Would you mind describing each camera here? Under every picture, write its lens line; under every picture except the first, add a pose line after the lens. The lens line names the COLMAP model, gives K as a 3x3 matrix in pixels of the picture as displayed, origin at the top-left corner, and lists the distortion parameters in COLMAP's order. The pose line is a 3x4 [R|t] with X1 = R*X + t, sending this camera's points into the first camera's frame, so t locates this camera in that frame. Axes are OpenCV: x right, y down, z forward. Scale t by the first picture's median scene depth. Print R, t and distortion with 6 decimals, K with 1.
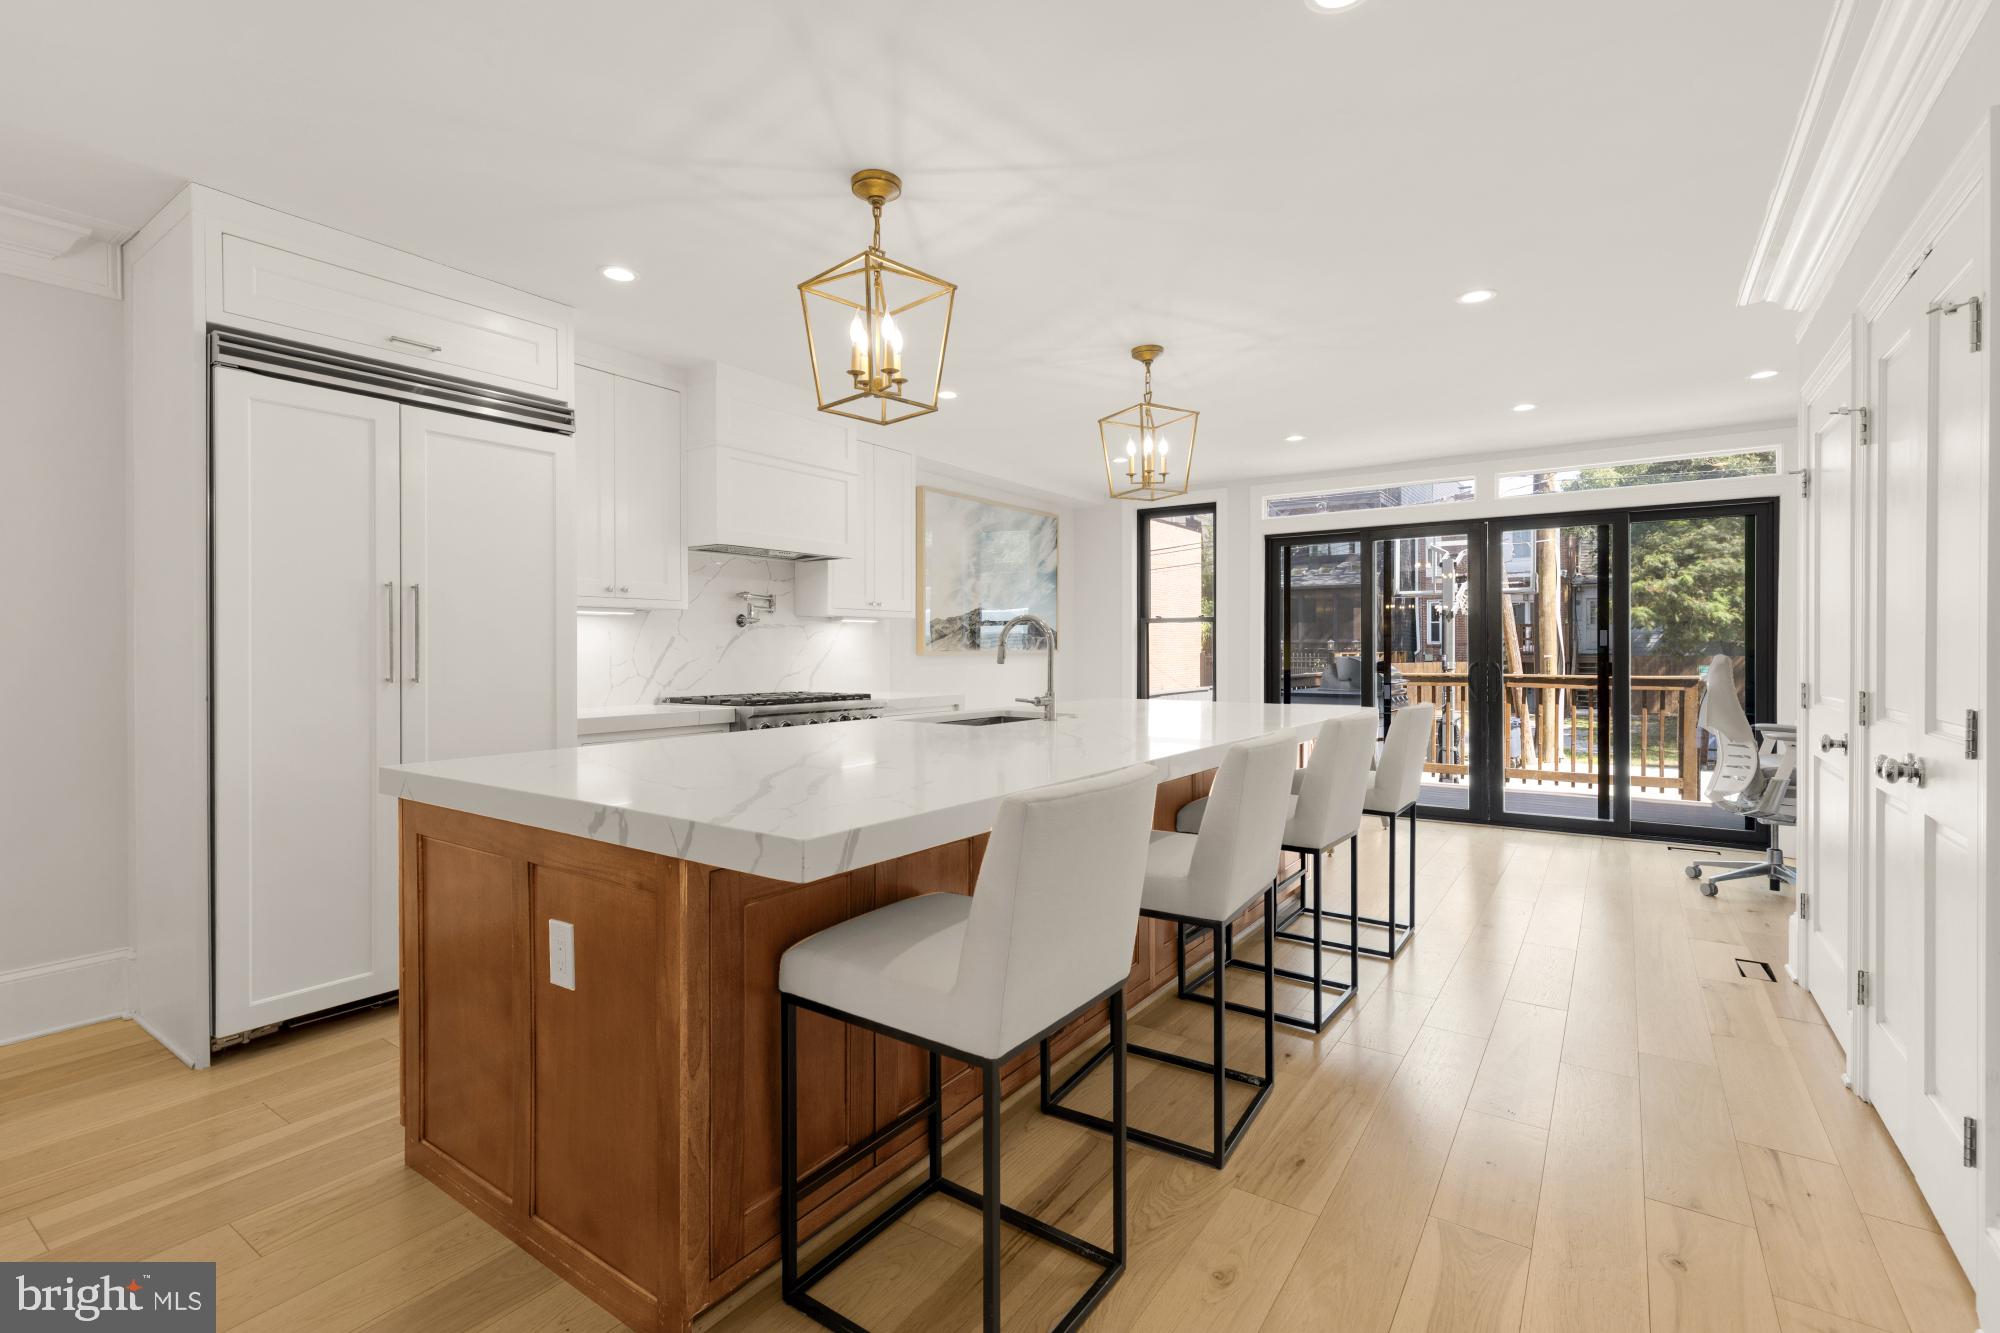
lens RADIAL K [[902.2, 0, 1007.6], [0, 902.2, 653.3], [0, 0, 1]] dist [0.001404, -0.000088]
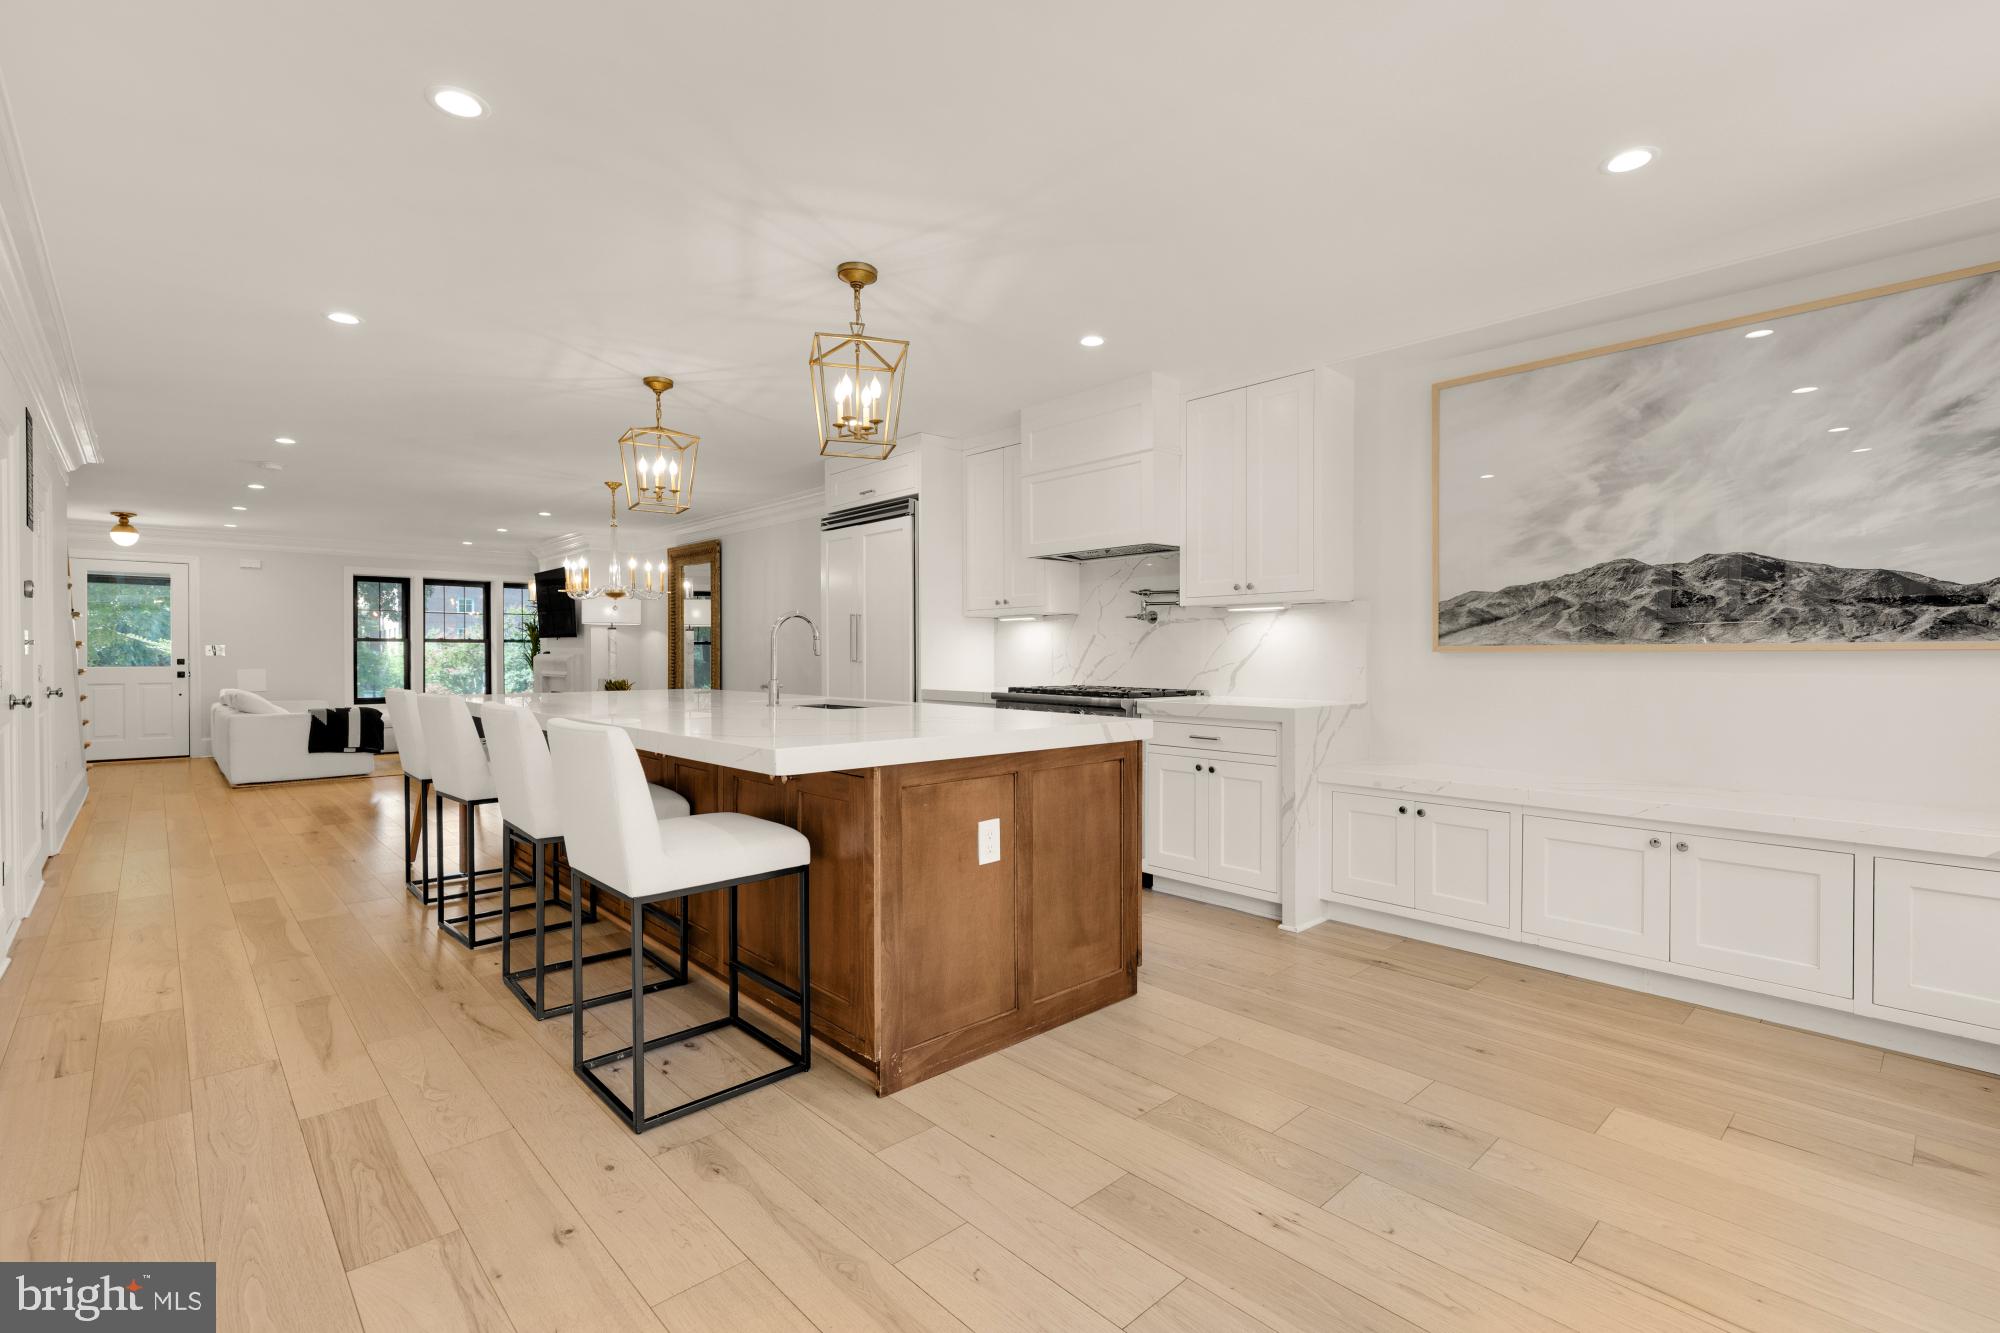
lens RADIAL K [[901.0, 0, 973.6], [0, 901.0, 658.4], [0, 0, 1]] dist [0.001892, -0.000314]
pose [[-0.240359, 0.005652, -0.970668, 1.077208], [-0.005415, 0.999960, 0.007163, 0.006915], [0.970669, 0.006978, -0.240318, 1.503440]]
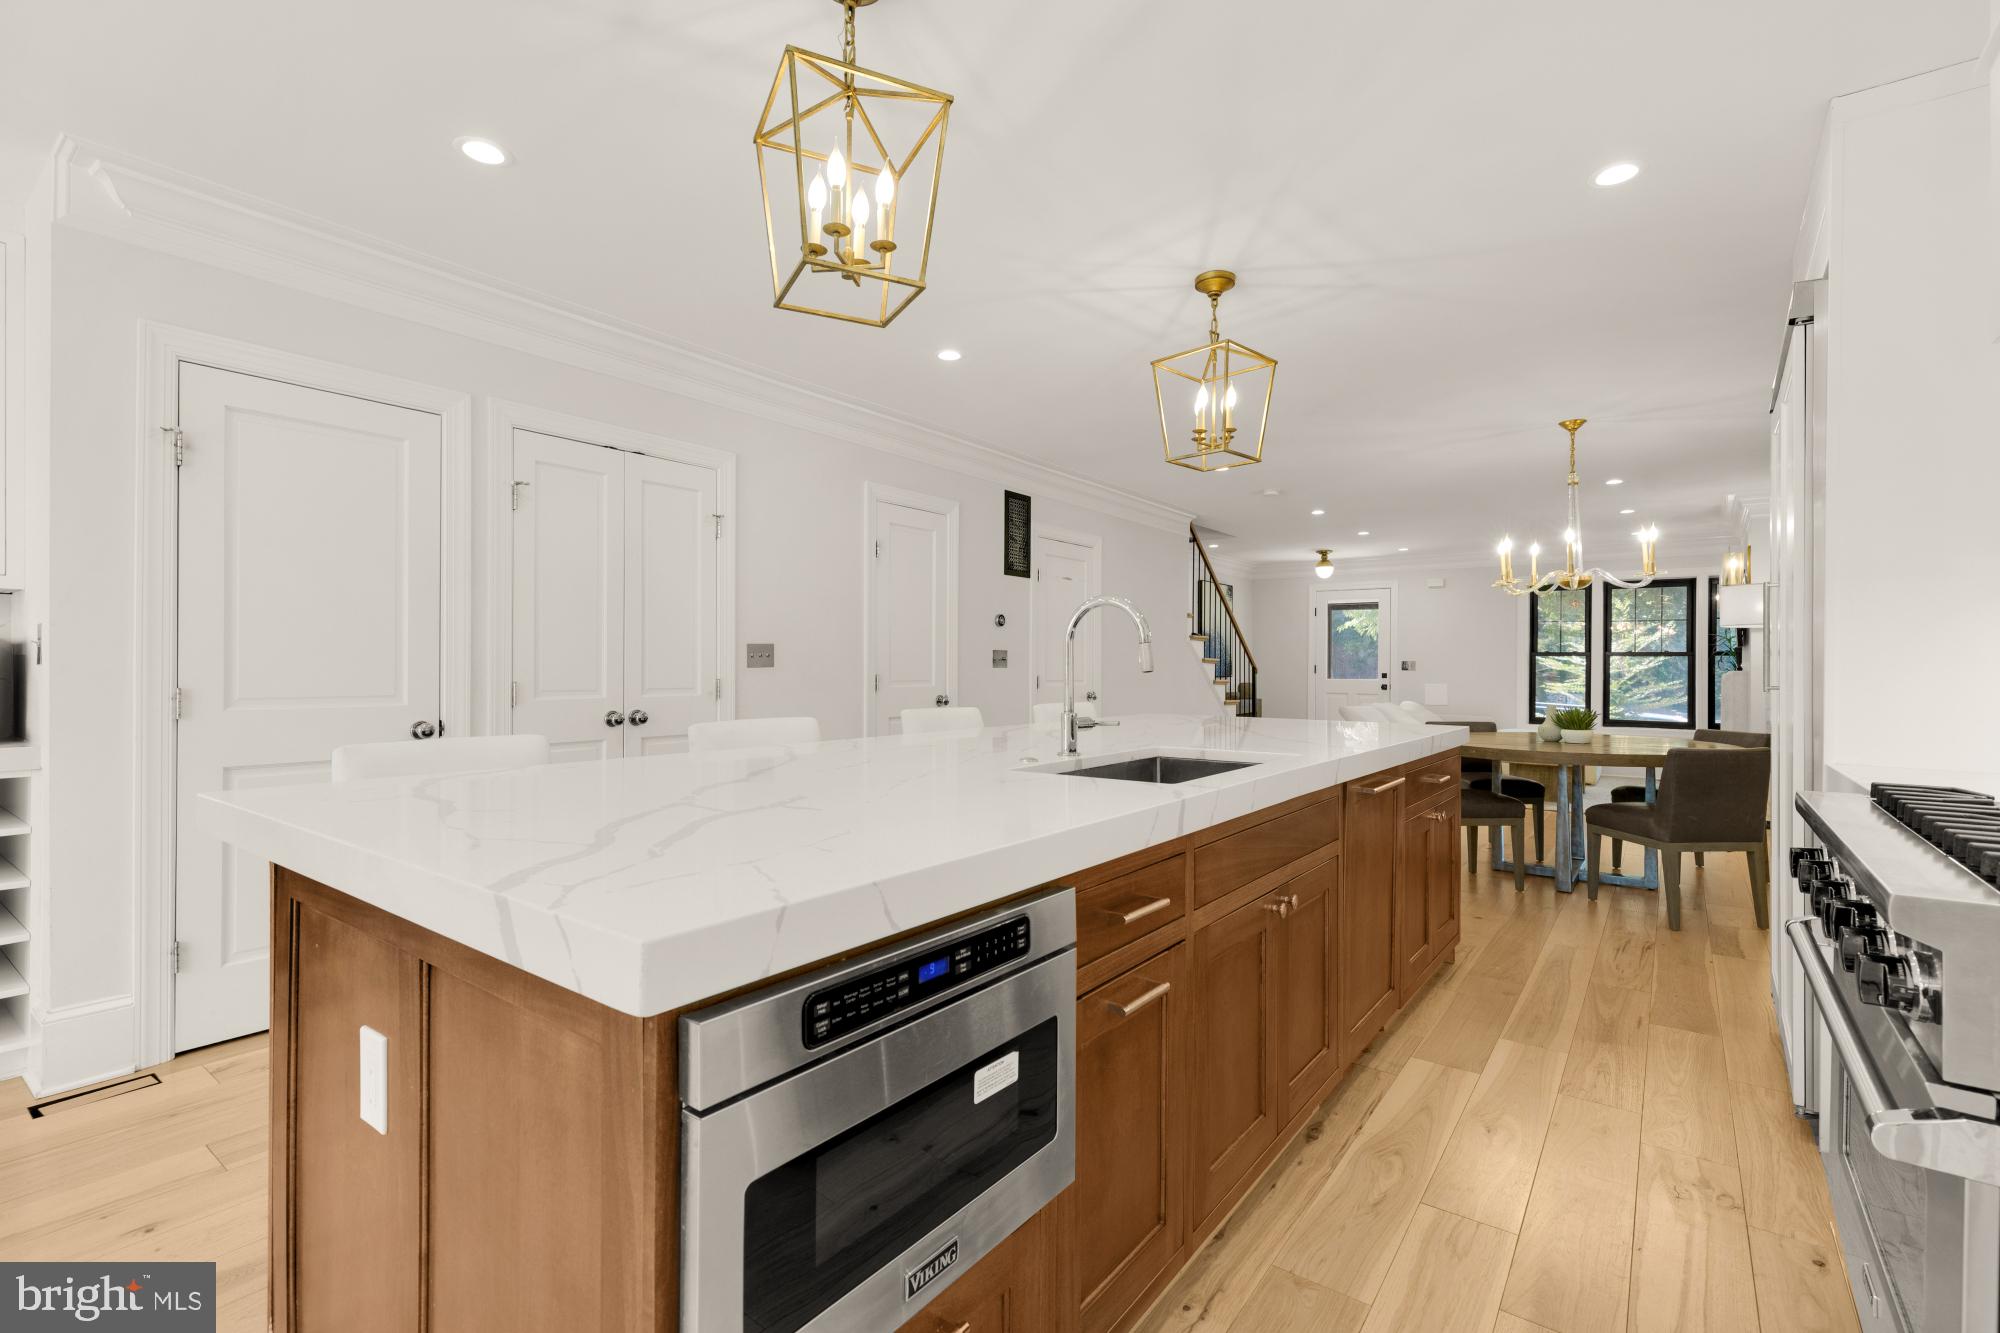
lens RADIAL K [[903.0, 0, 1003.2], [0, 903.0, 667.3], [0, 0, 1]] dist [-0.000530, -0.000035]
pose [[-0.999042, -0.003662, 0.043619, 0.061939], [-0.003361, 0.999970, 0.006965, 0.004389], [-0.043643, 0.006811, -0.999024, 1.676673]]
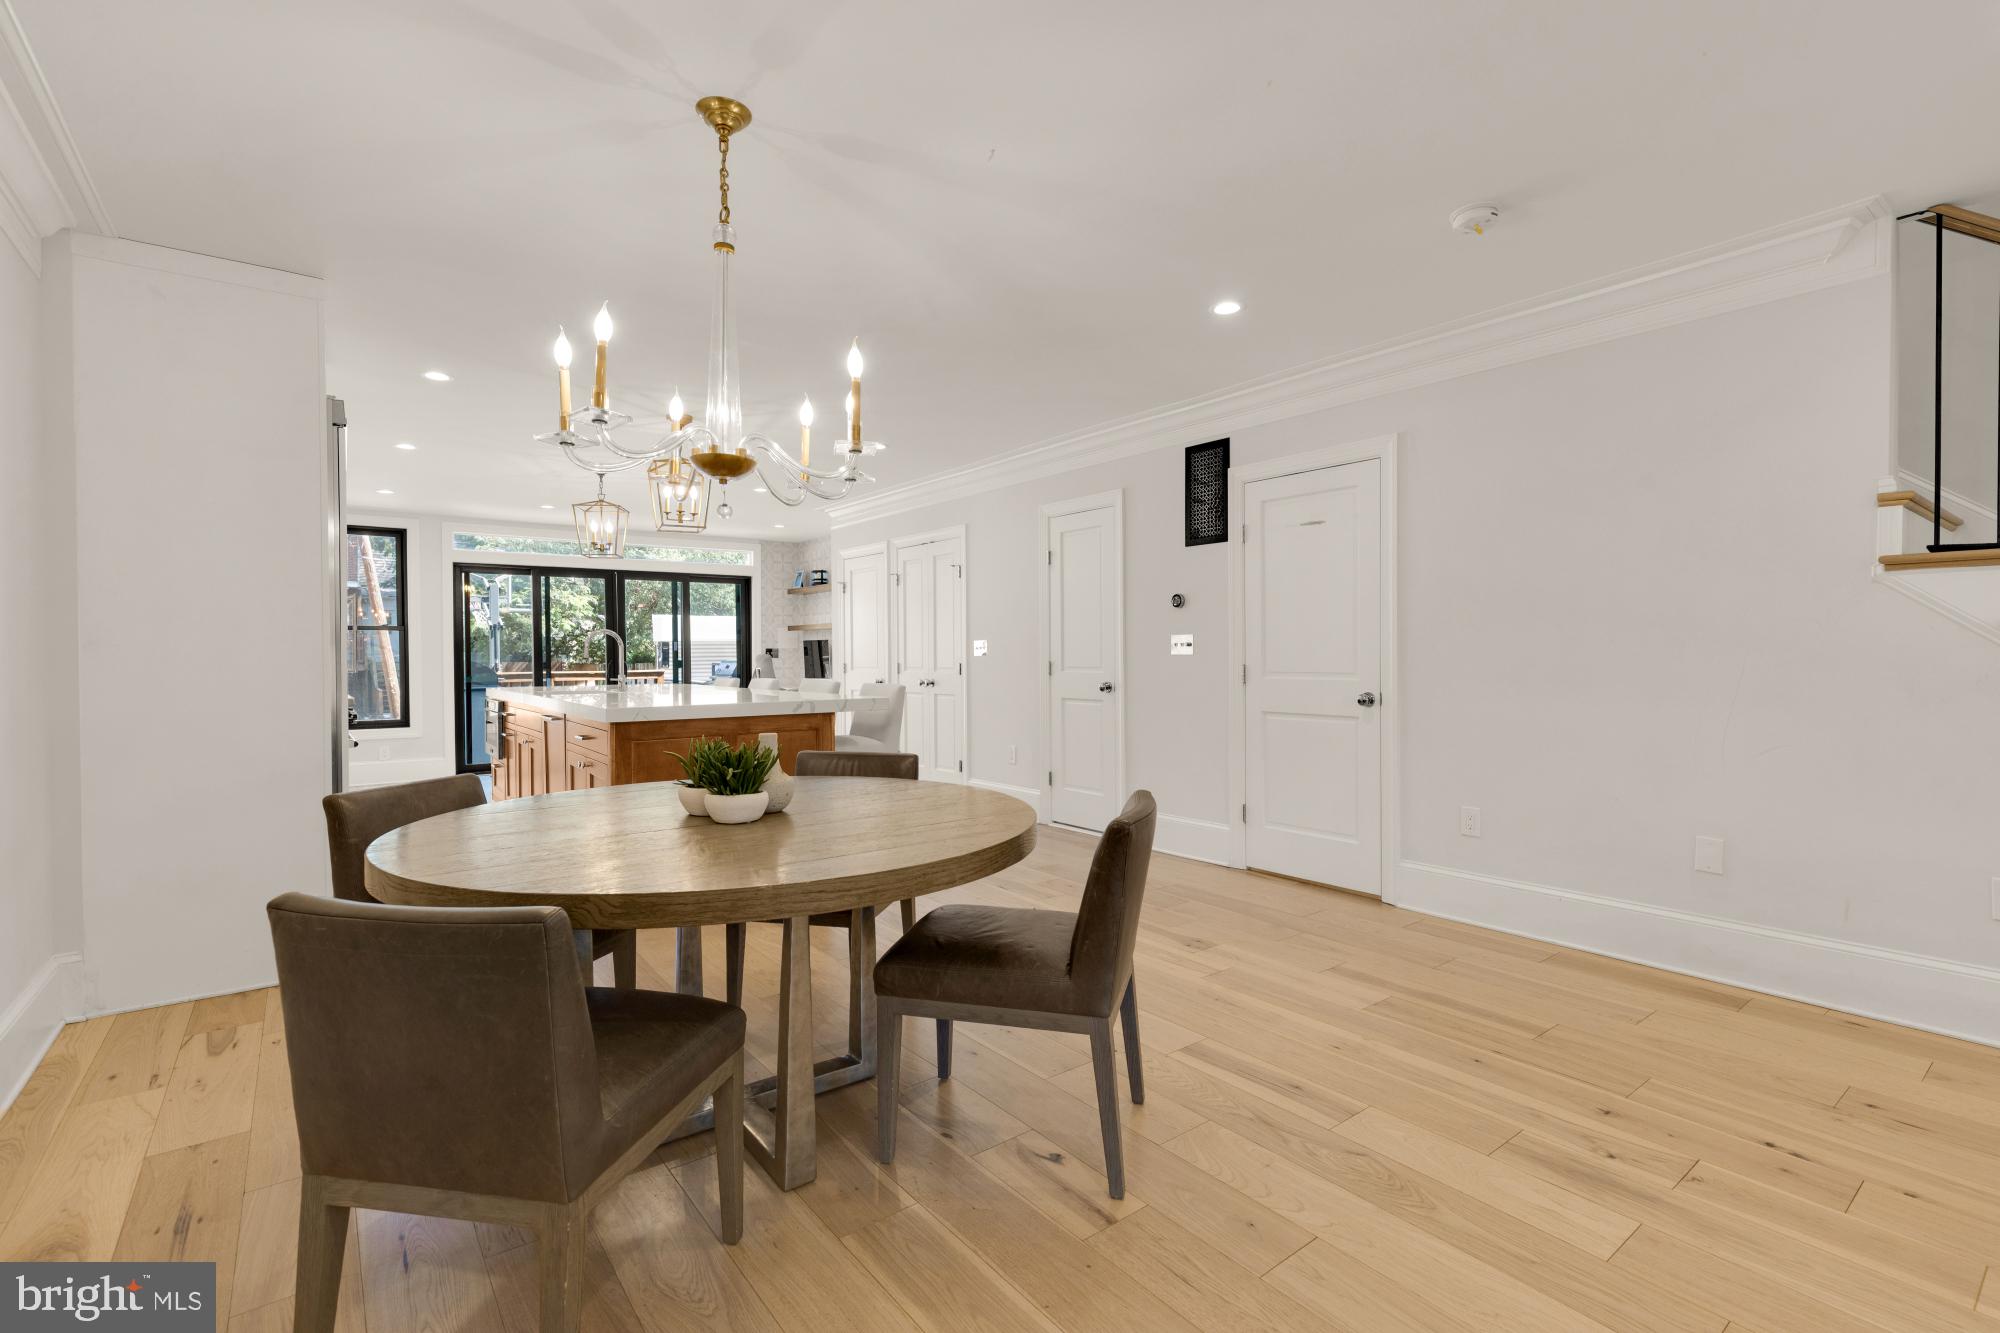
lens RADIAL K [[896.6, 0, 994.6], [0, 896.6, 664.3], [0, 0, 1]] dist [0.007270, -0.002792]
pose [[0.315718, -0.011758, 0.948780, -1.360600], [0.010501, 0.999905, 0.008897, 0.015312], [-0.948795, 0.007154, 0.315812, -0.218324]]
